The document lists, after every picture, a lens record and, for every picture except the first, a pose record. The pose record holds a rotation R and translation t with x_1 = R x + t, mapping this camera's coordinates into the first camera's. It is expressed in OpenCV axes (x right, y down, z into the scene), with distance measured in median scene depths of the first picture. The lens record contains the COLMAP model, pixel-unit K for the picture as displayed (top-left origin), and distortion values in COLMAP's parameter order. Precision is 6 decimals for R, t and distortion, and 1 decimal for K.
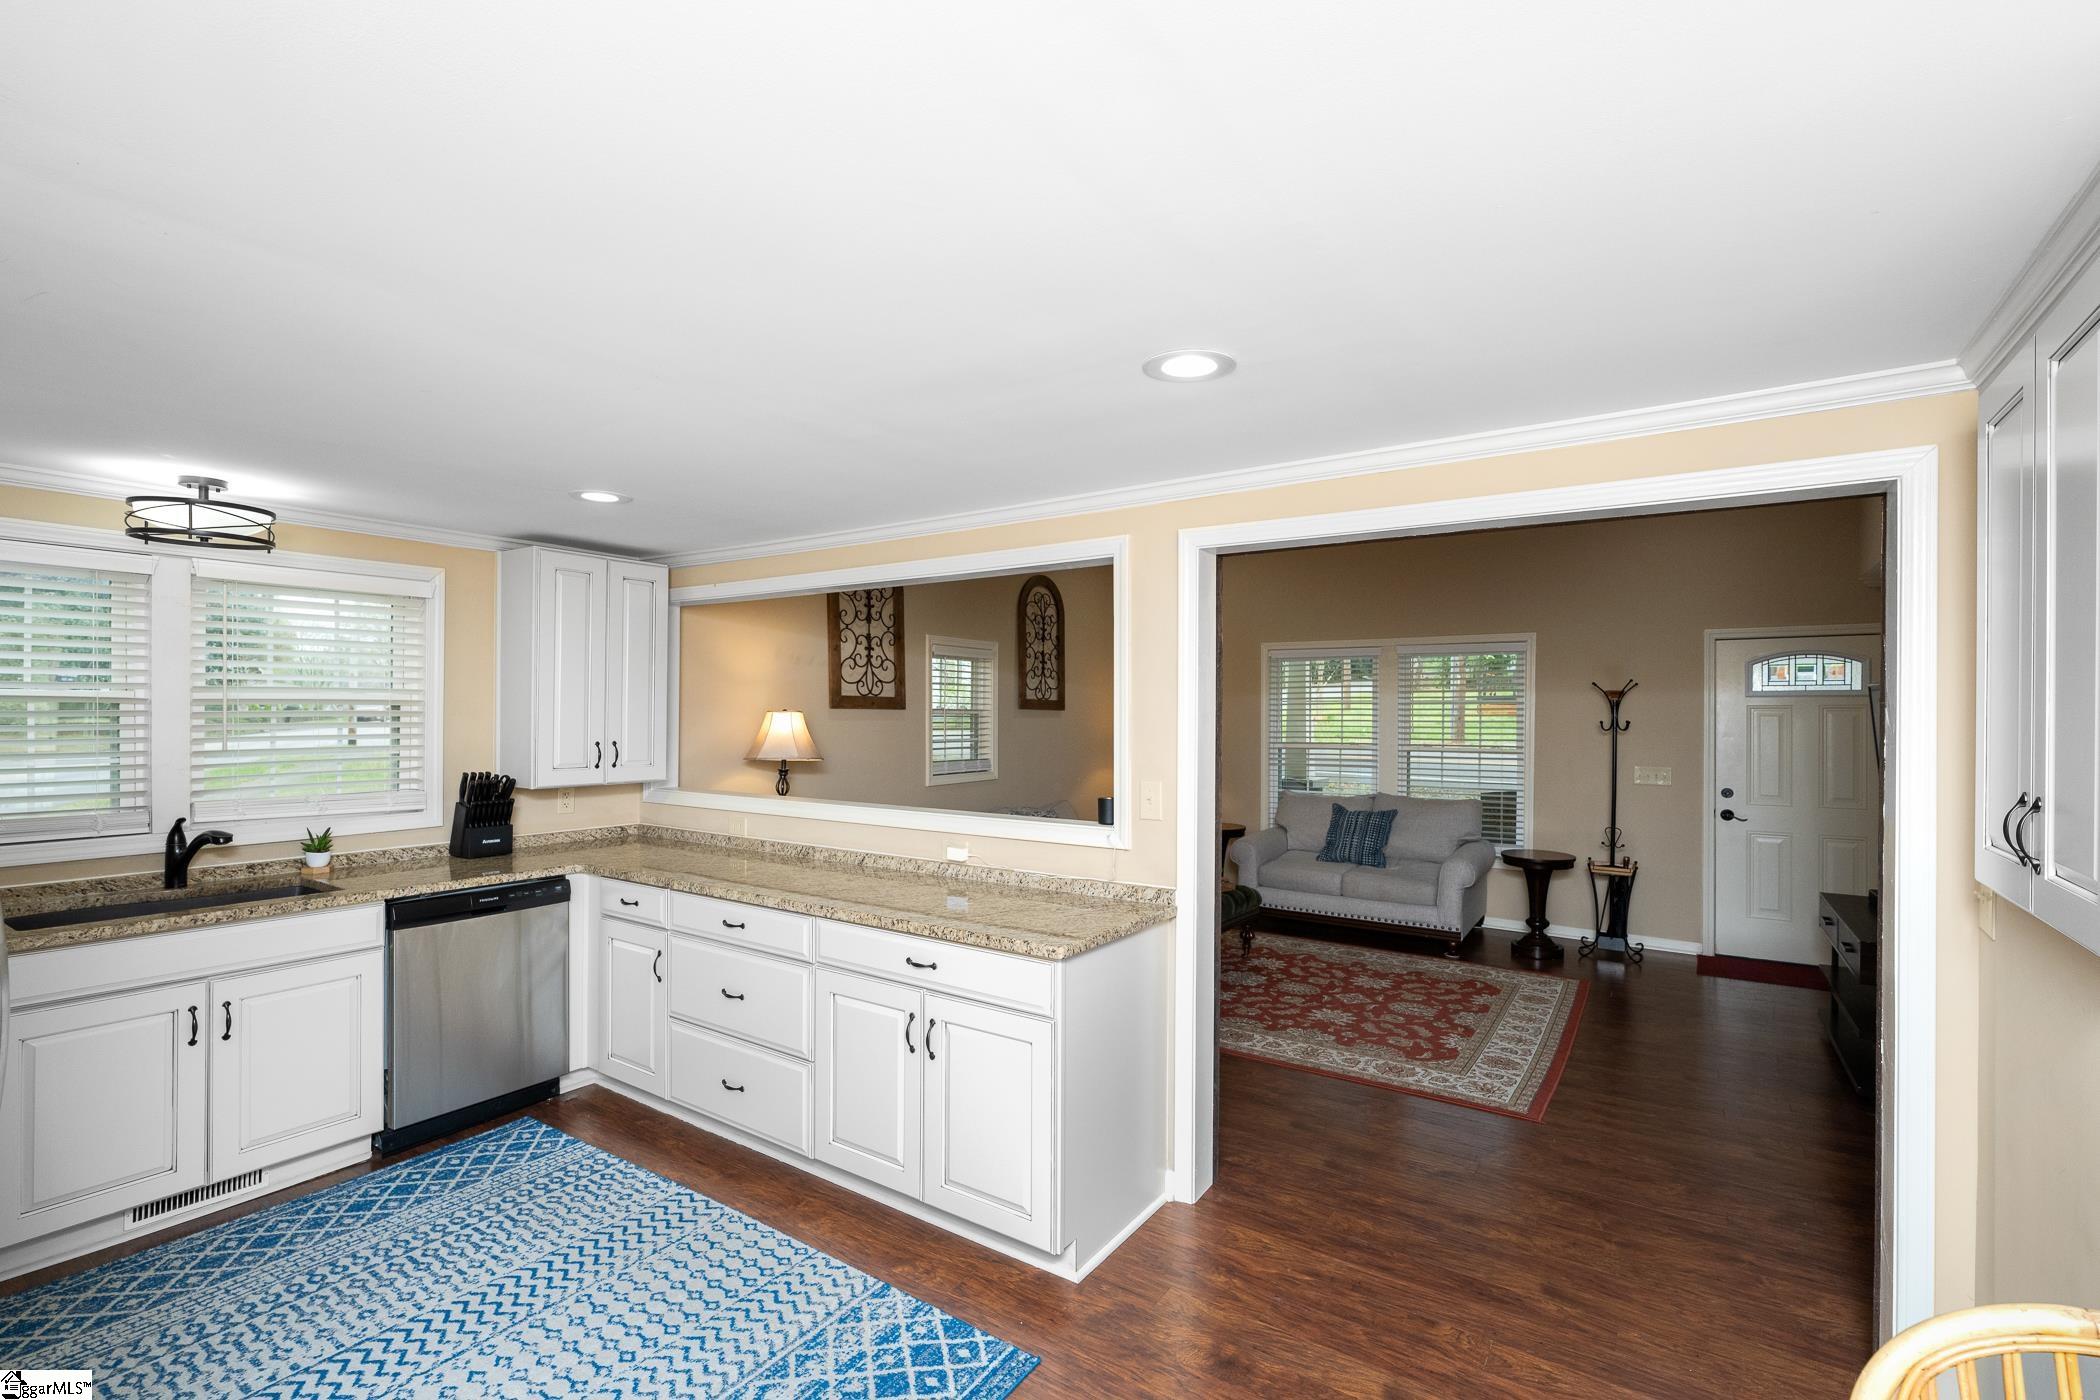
lens RADIAL K [[967.6, 0, 1037.8], [0, 967.6, 718.0], [0, 0, 1]] dist [-0.001862, 0.000254]
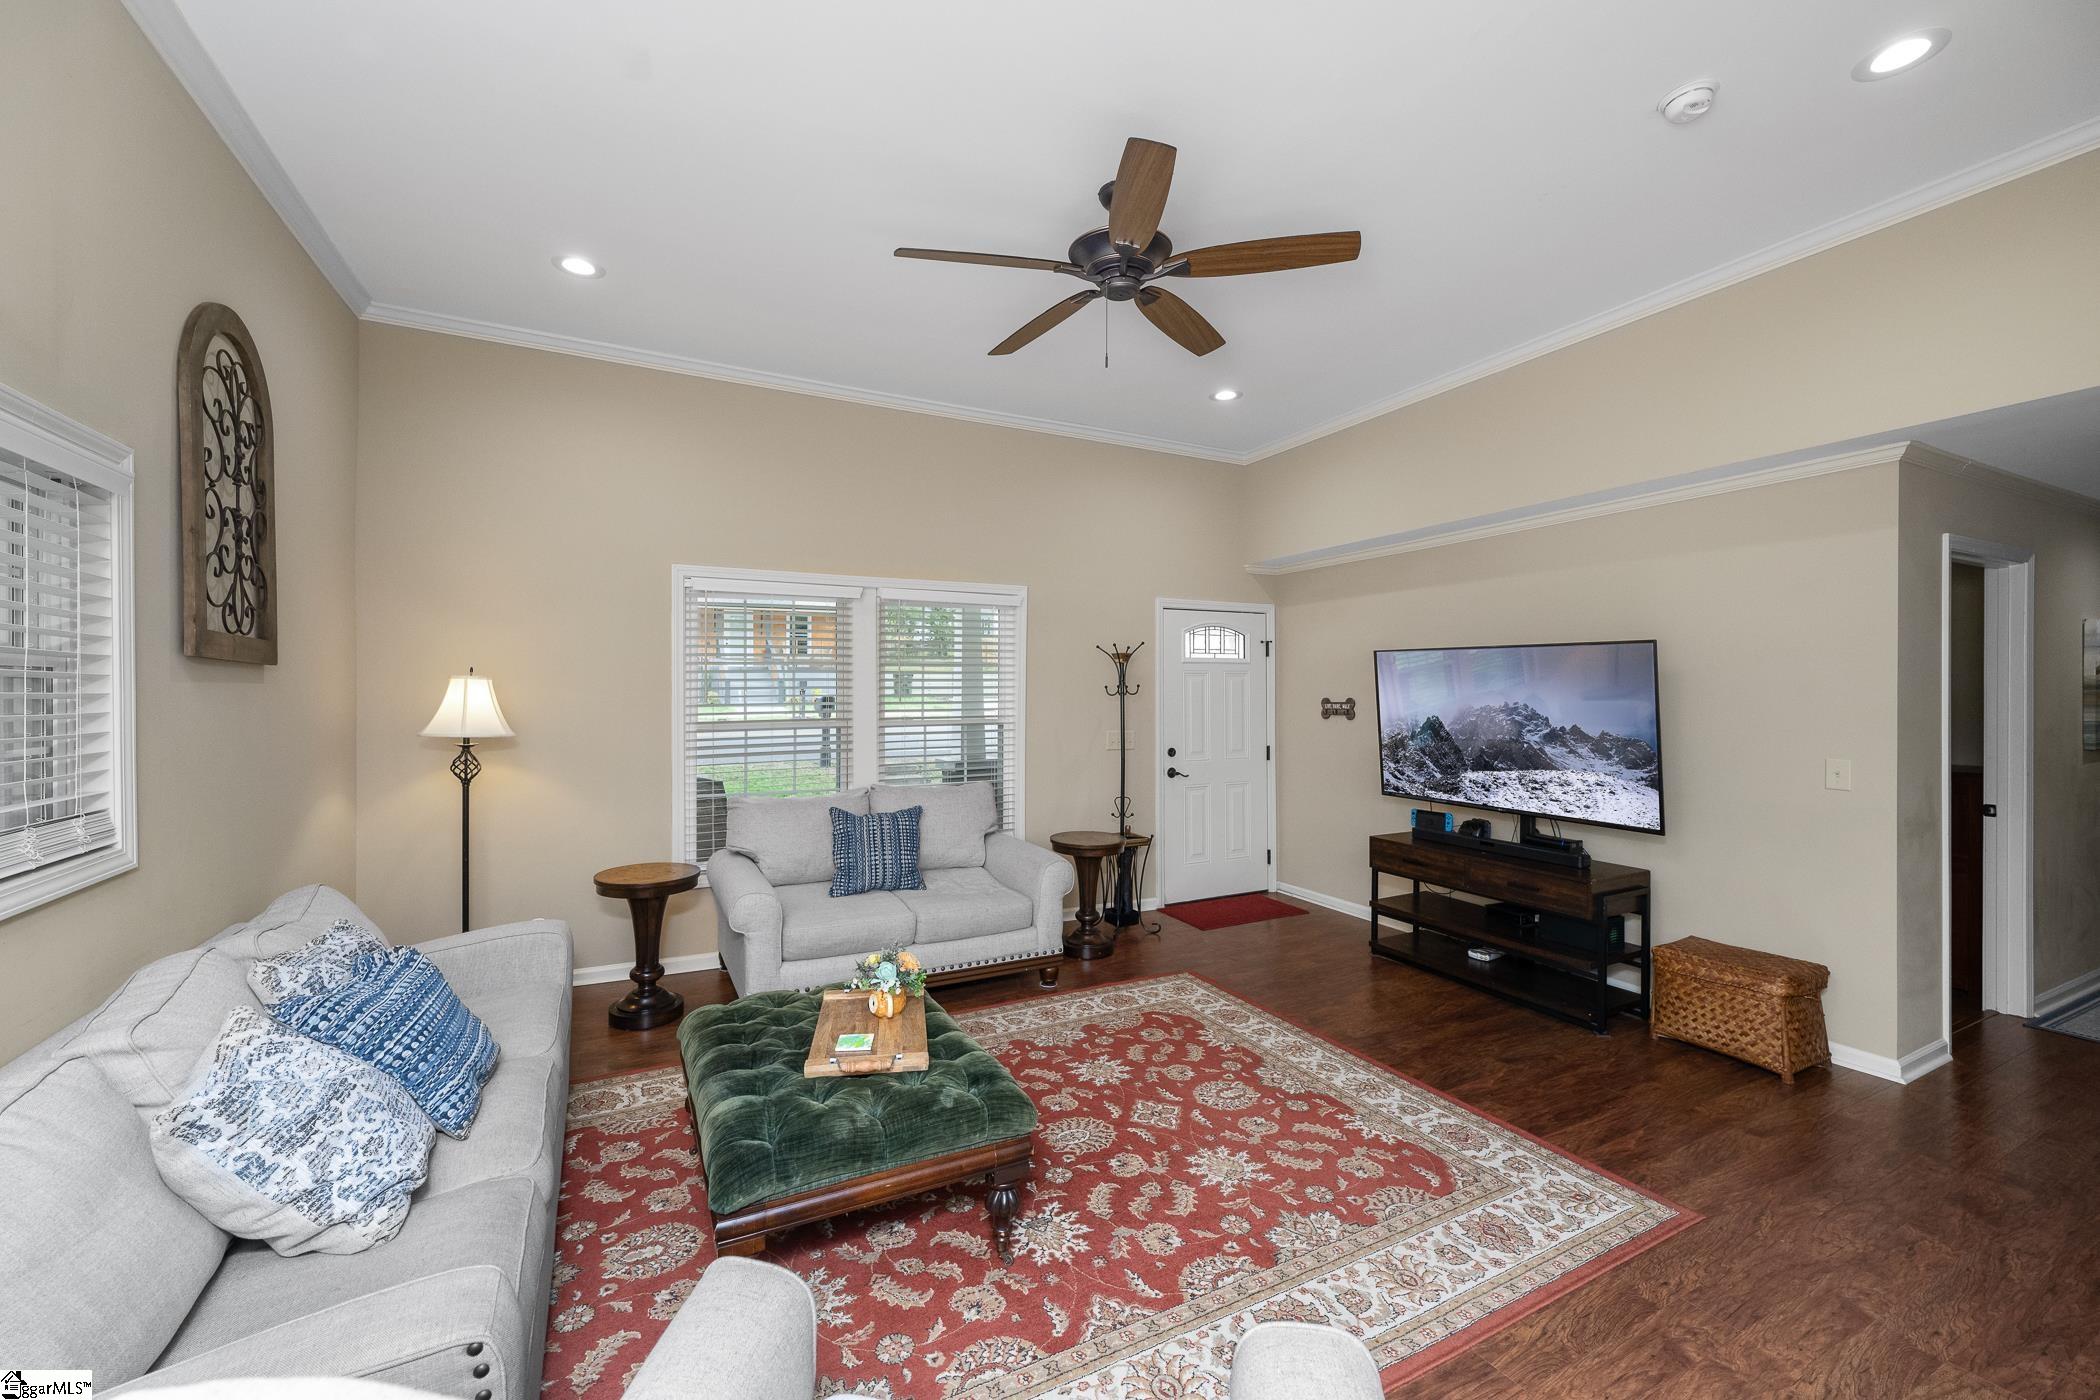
lens RADIAL K [[839.9, 0, 1061.8], [0, 839.9, 697.2], [0, 0, 1]] dist [-0.001477, -0.000246]
pose [[0.467938, -0.013773, 0.883654, -0.183571], [0.004372, 0.999902, 0.013270, 0.004561], [-0.883750, -0.002347, 0.467953, 0.755196]]
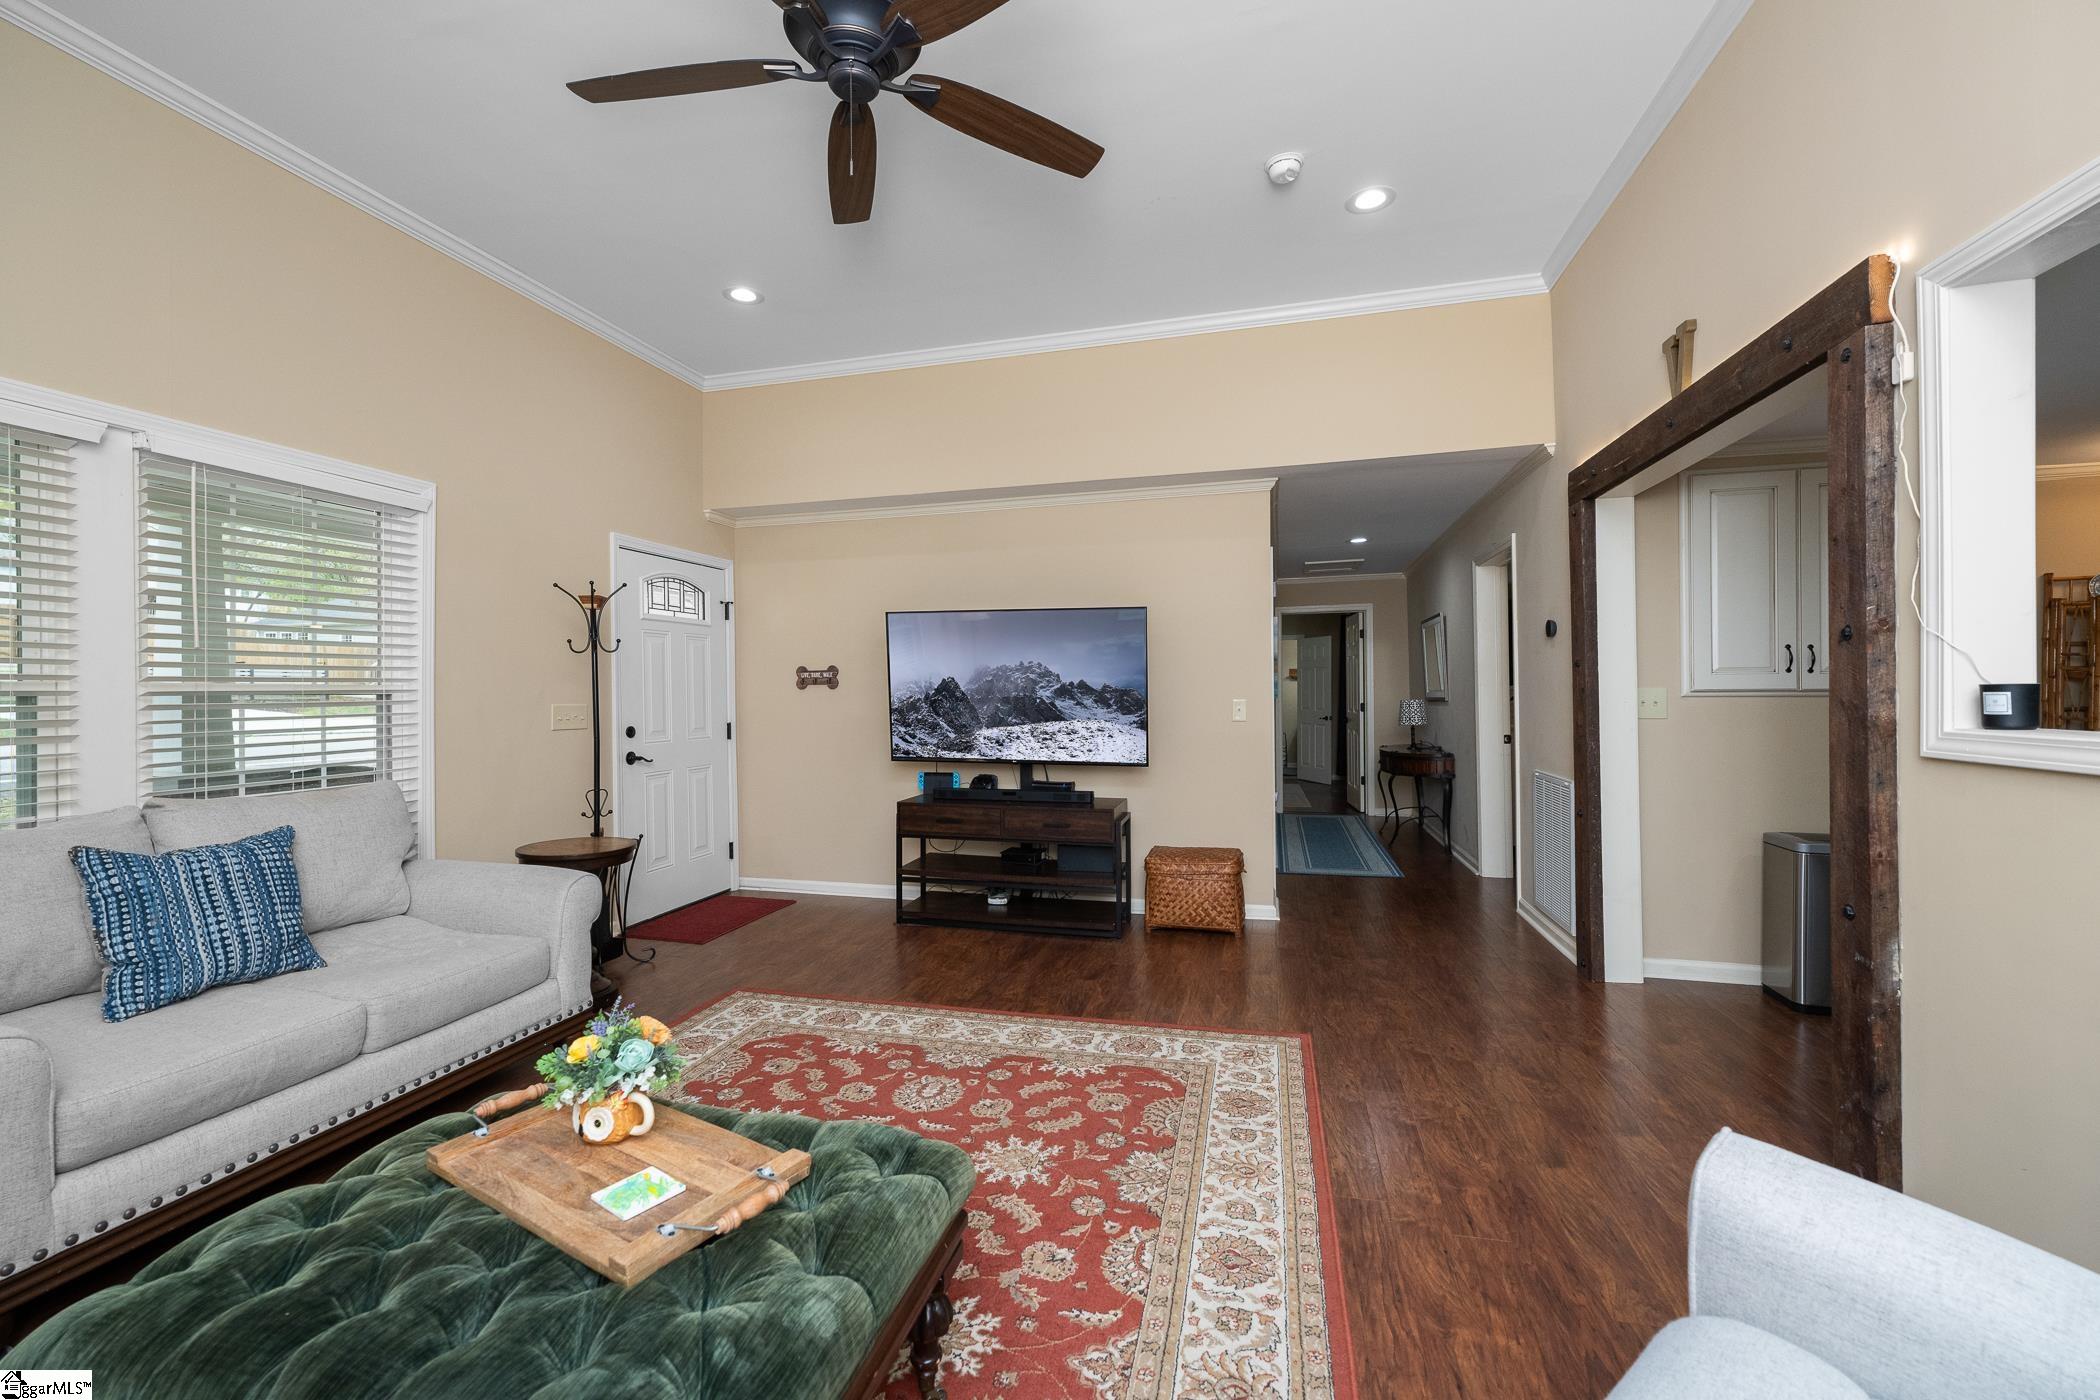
lens RADIAL K [[839.9, 0, 1057.0], [0, 839.9, 701.6], [0, 0, 1]] dist [-0.001477, -0.000246]
pose [[-0.348529, -0.016694, 0.937149, -0.115484], [0.007068, 0.999766, 0.020438, 0.043411], [-0.937271, 0.013746, -0.348330, 1.014406]]
